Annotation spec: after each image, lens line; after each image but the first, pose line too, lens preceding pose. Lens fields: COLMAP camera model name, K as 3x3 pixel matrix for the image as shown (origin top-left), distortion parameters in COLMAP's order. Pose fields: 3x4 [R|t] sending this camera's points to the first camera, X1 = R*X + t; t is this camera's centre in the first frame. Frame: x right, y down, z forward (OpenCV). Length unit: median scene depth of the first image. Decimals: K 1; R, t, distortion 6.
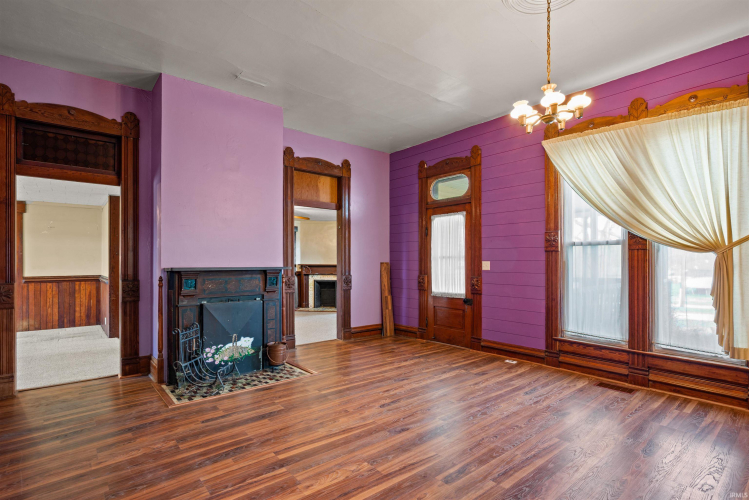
lens RADIAL K [[370.6, 0, 373.8], [0, 370.6, 264.7], [0, 0, 1]] dist [0.003951, 0.000961]
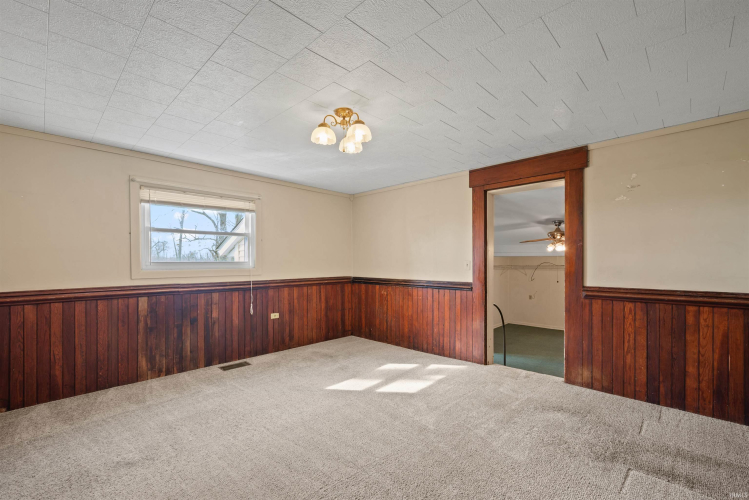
lens RADIAL K [[324.0, 0, 375.8], [0, 324.0, 252.9], [0, 0, 1]] dist [-0.002021, -0.000012]
pose [[0.130338, 0.003016, -0.991465, -0.513588], [-0.001153, 0.999995, 0.002890, -0.017027], [0.991469, 0.000767, 0.130340, 0.638185]]
